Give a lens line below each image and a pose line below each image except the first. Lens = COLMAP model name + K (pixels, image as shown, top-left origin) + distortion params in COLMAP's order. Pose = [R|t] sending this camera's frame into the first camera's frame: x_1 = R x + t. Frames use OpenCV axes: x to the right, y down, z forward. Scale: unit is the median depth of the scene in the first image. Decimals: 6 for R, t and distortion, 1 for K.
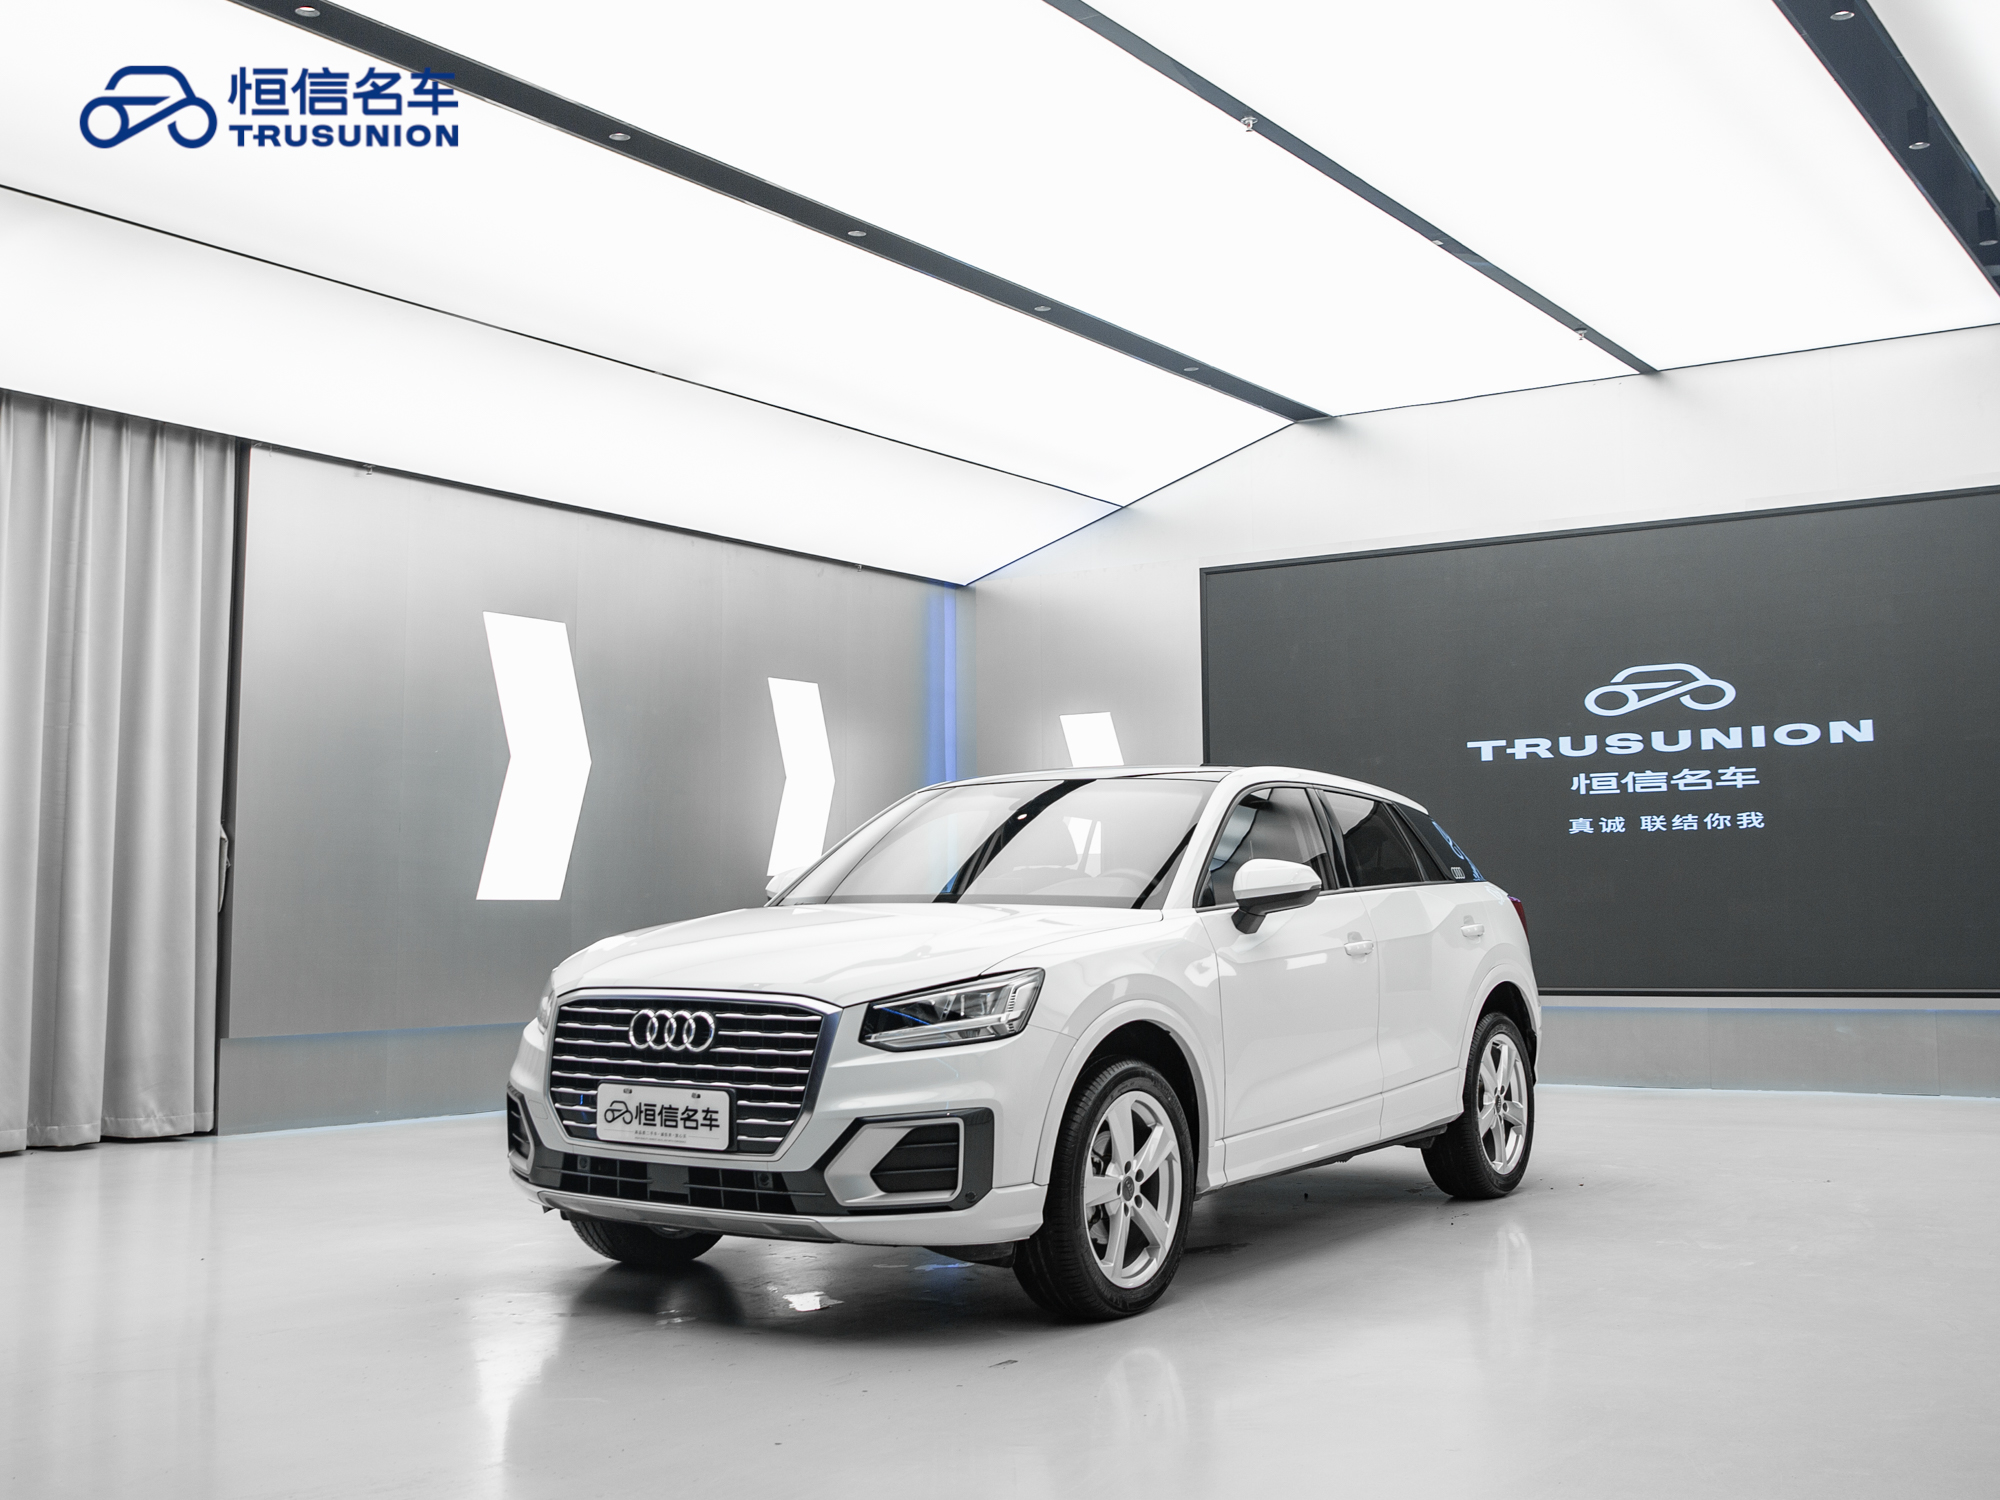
lens RADIAL K [[2187.6, 0, 1004.2], [0, 2187.6, 636.5], [0, 0, 1]] dist [-0.101901, 0.004555]
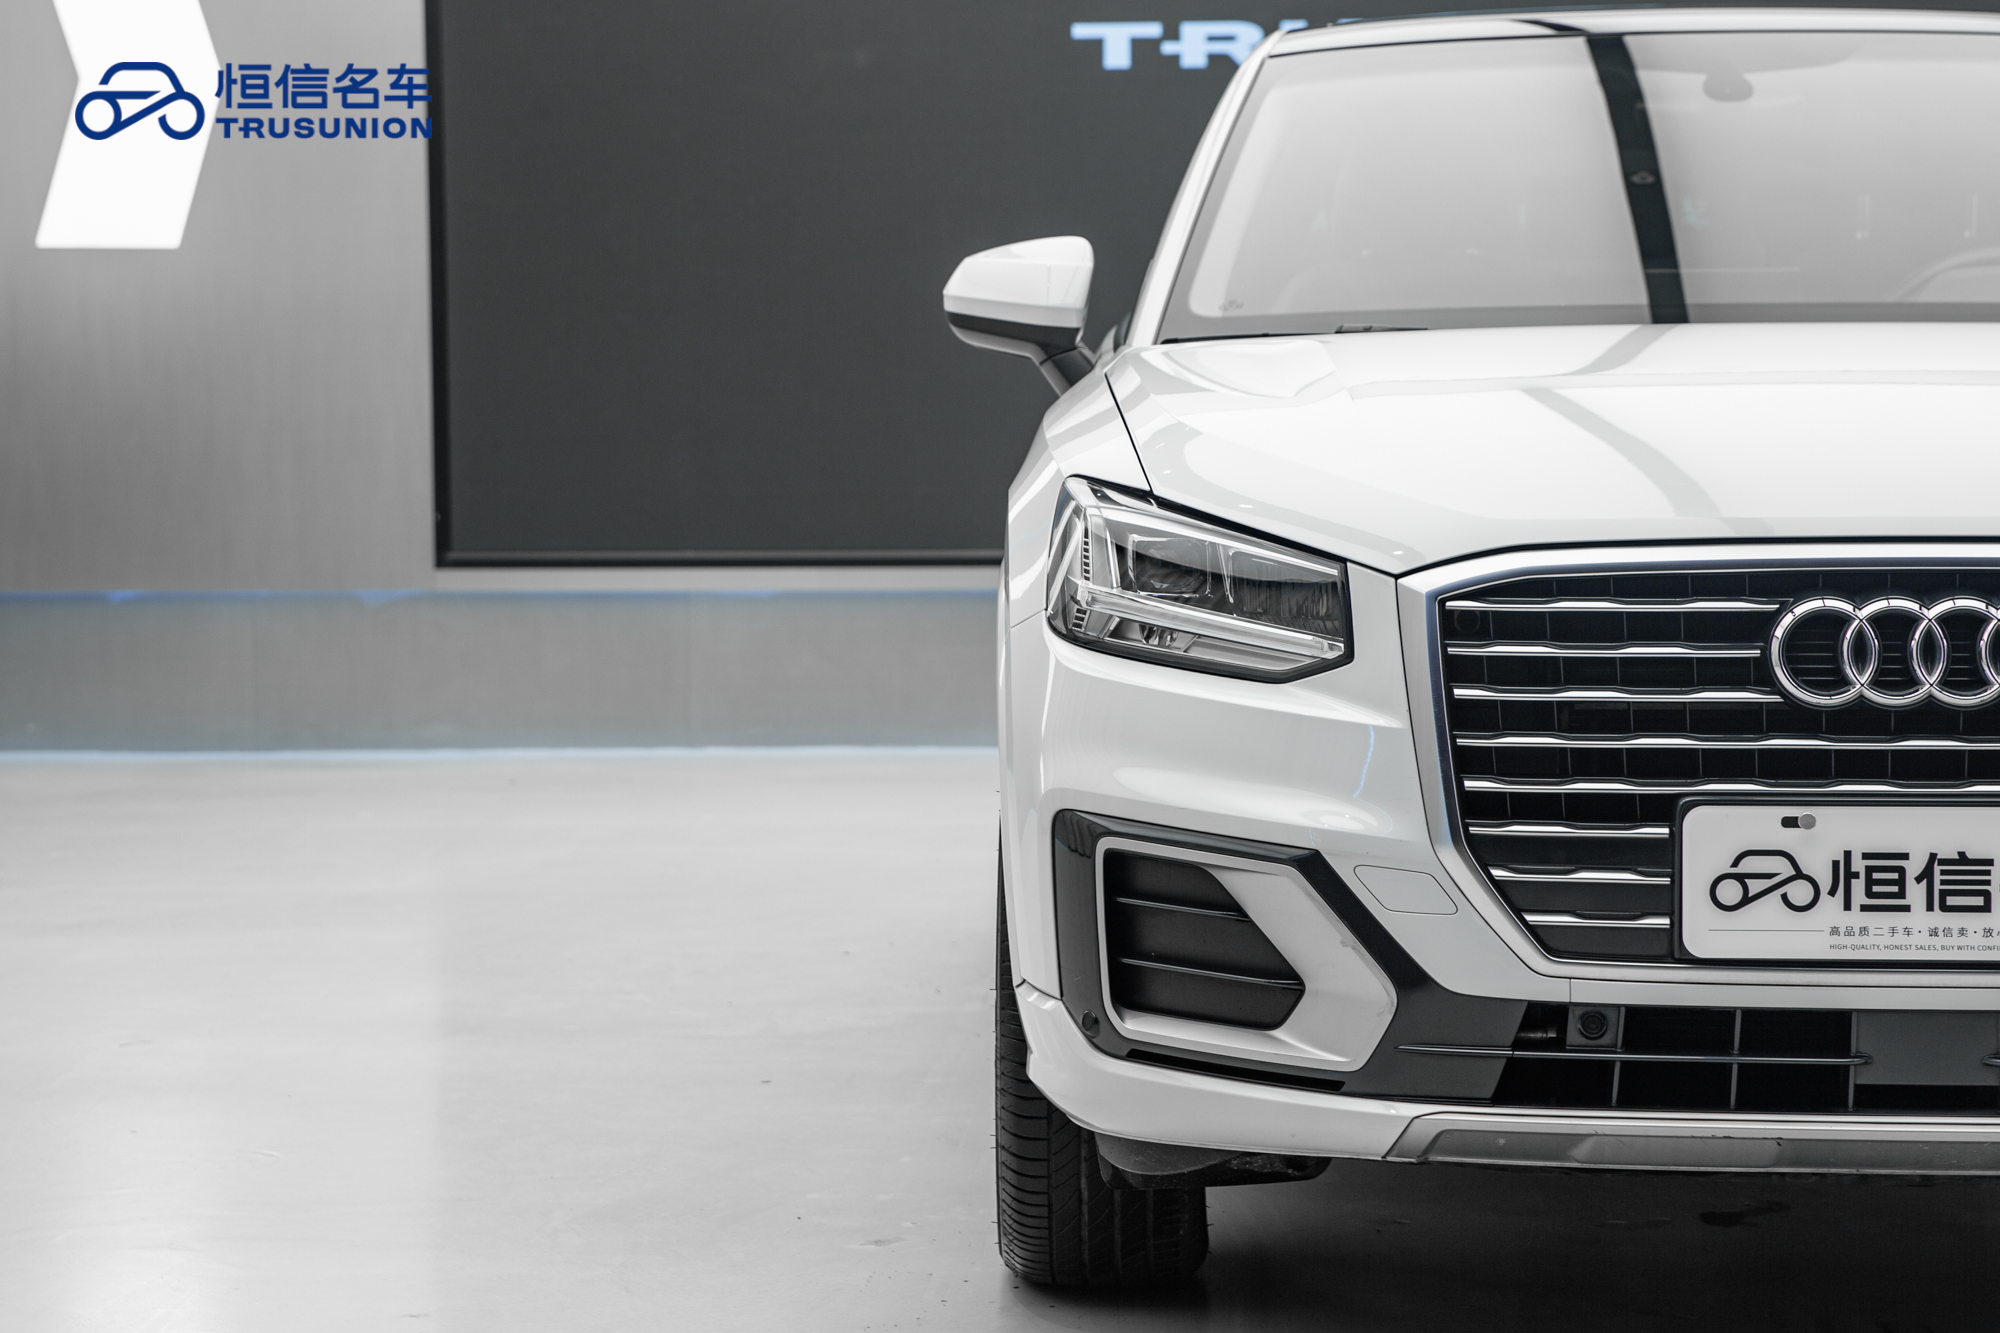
lens RADIAL K [[4391.0, 0, 1000.0], [0, 4391.0, 666.5], [0, 0, 1]] dist [0.169971, 0.359420]
pose [[0.855341, -0.029922, 0.517201, -0.670189], [-0.064062, 0.984560, 0.162905, 0.071475], [-0.514090, -0.172472, 0.840217, 0.450051]]
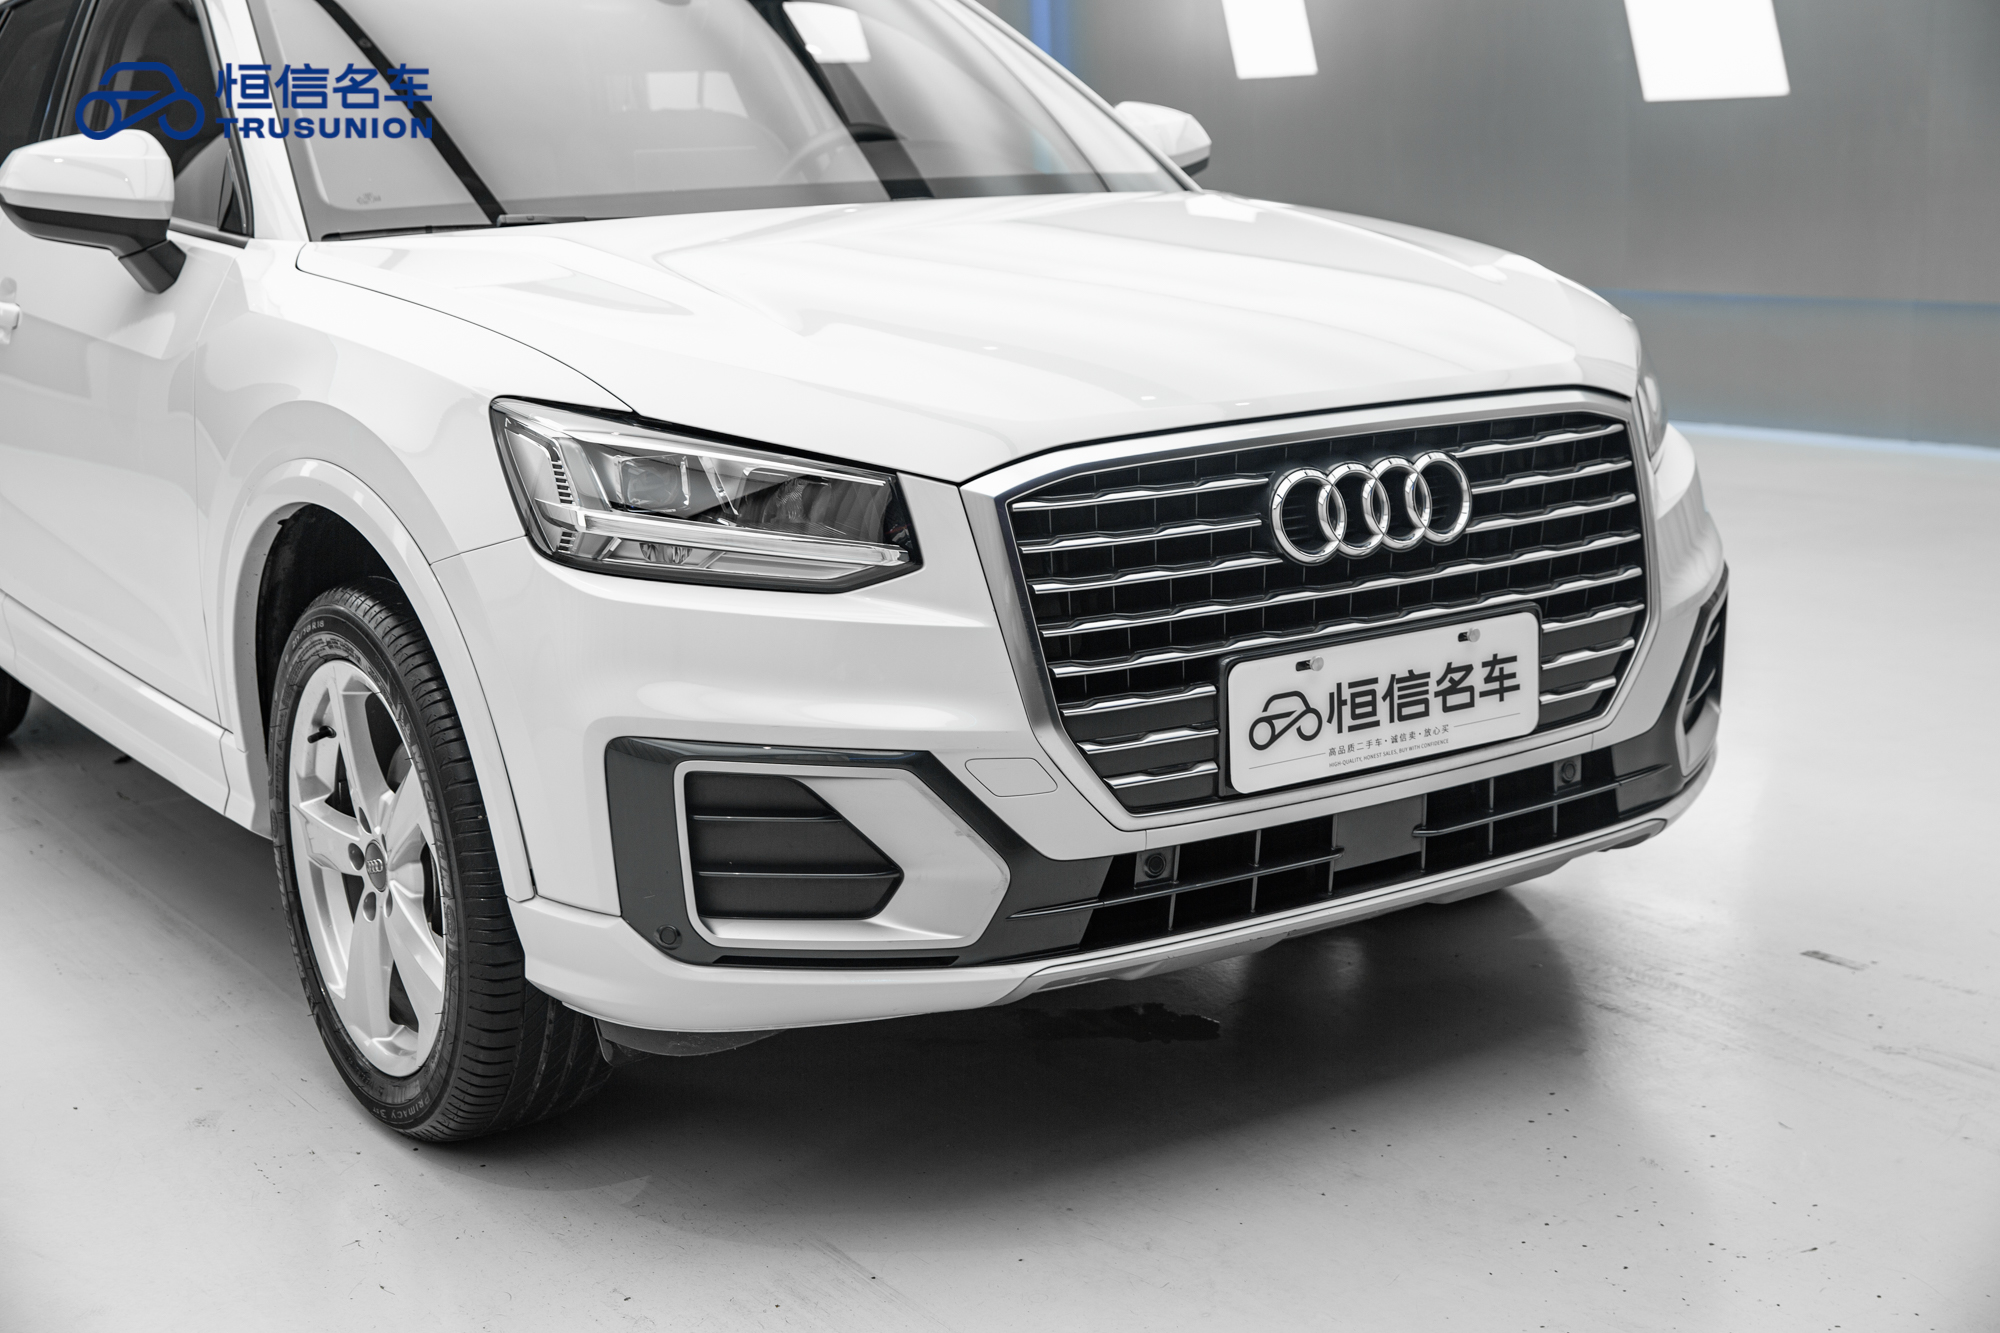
lens RADIAL K [[2728.9, 0, 1000.0], [0, 2728.9, 666.5], [0, 0, 1]] dist [0.004070, 0.015645]
pose [[0.380811, -0.197639, 0.903284, -0.674460], [-0.080343, 0.966123, 0.245260, 0.084432], [-0.921156, -0.165971, 0.352032, 0.867487]]
